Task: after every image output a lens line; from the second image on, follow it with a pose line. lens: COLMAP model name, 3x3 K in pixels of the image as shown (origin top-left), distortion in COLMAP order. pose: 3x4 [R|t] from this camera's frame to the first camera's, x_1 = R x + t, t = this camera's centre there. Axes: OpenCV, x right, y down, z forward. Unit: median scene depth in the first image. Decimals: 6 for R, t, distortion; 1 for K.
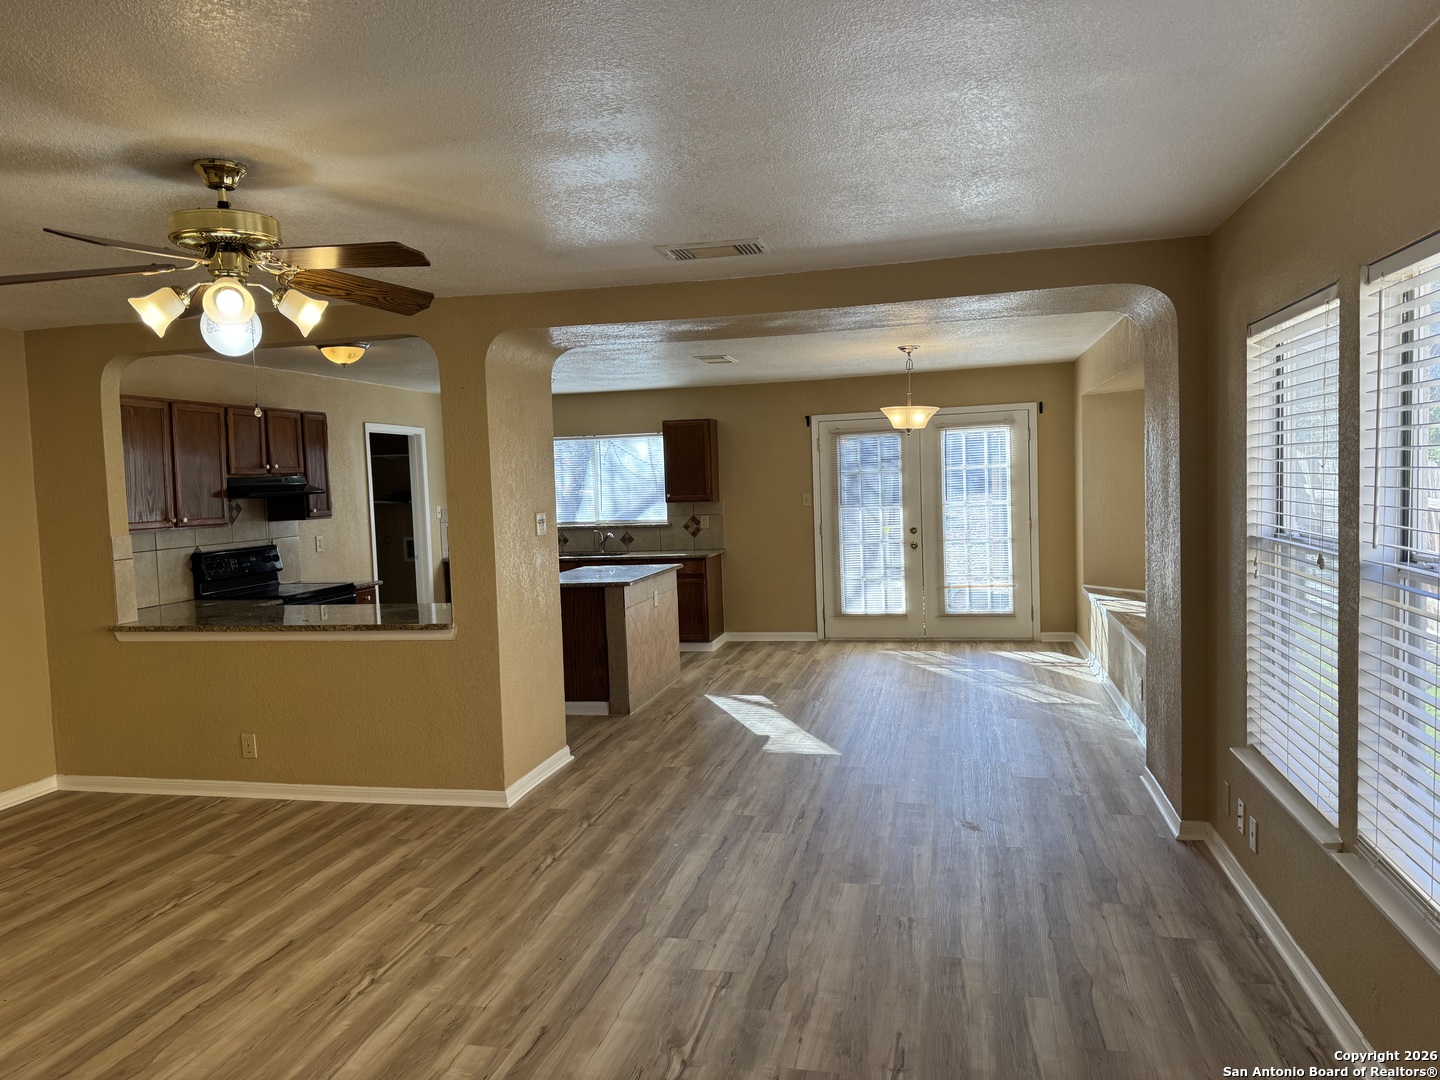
lens RADIAL K [[1023.2, 0, 722.5], [0, 1023.2, 543.9], [0, 0, 1]] dist [0.069192, 0.000165]
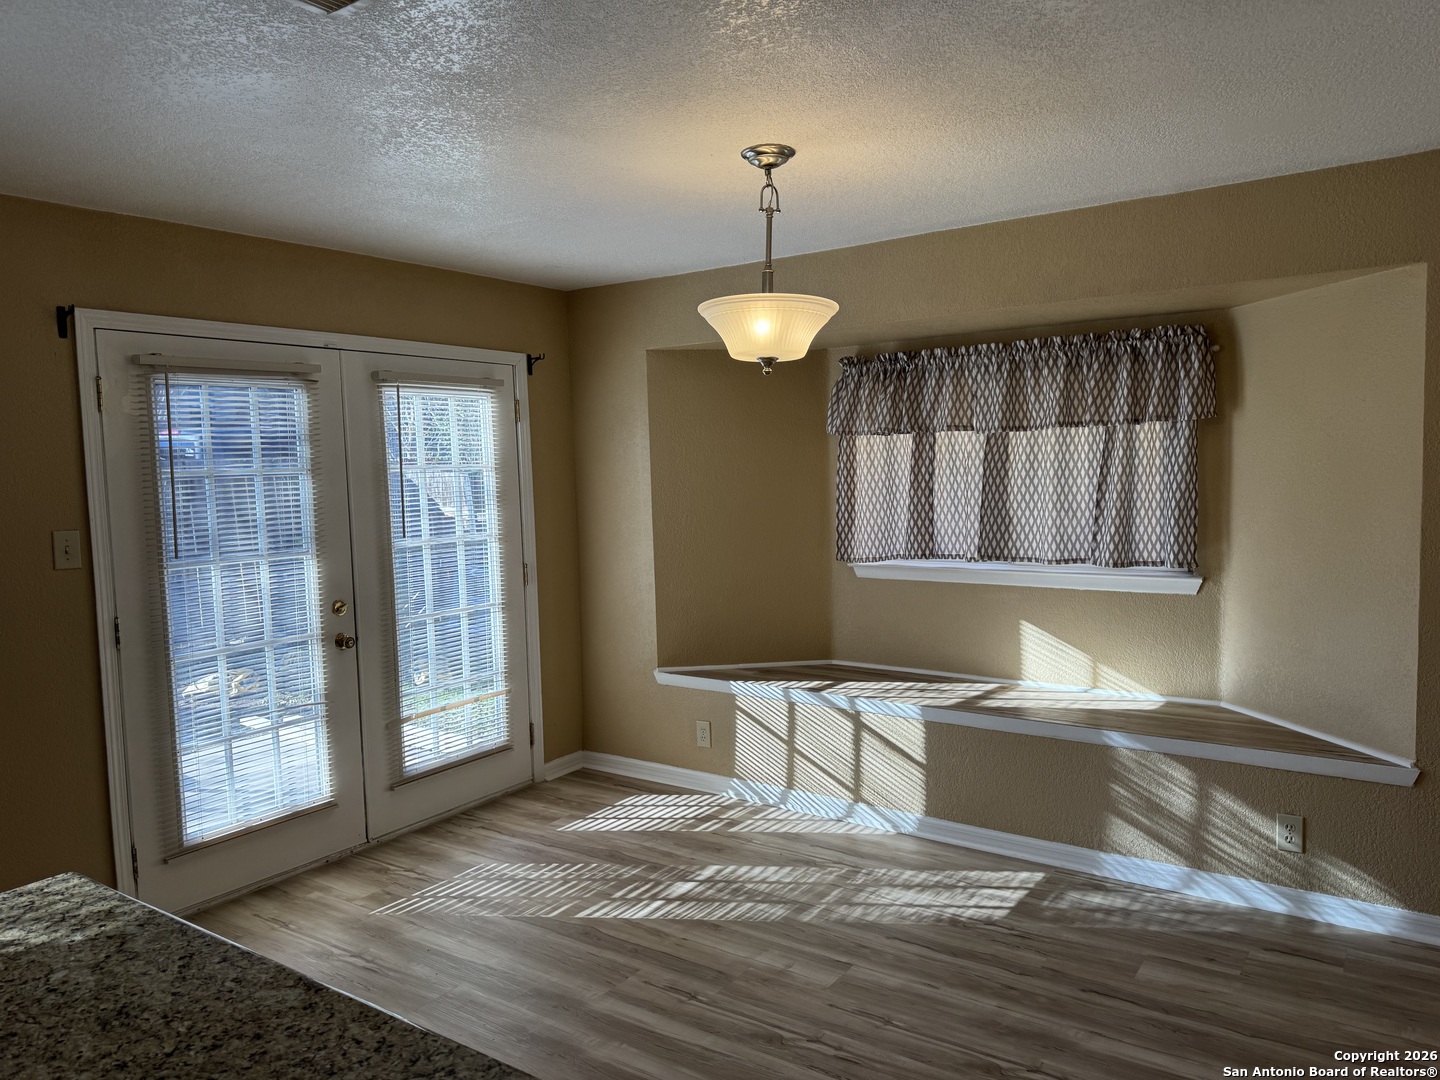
lens RADIAL K [[1023.2, 0, 710.6], [0, 1023.2, 544.8], [0, 0, 1]] dist [0.069192, 0.000165]
pose [[0.386683, -0.042874, 0.921215, -0.160302], [0.067963, 0.997527, 0.017897, -0.037122], [-0.919705, 0.055688, 0.388641, 0.676892]]
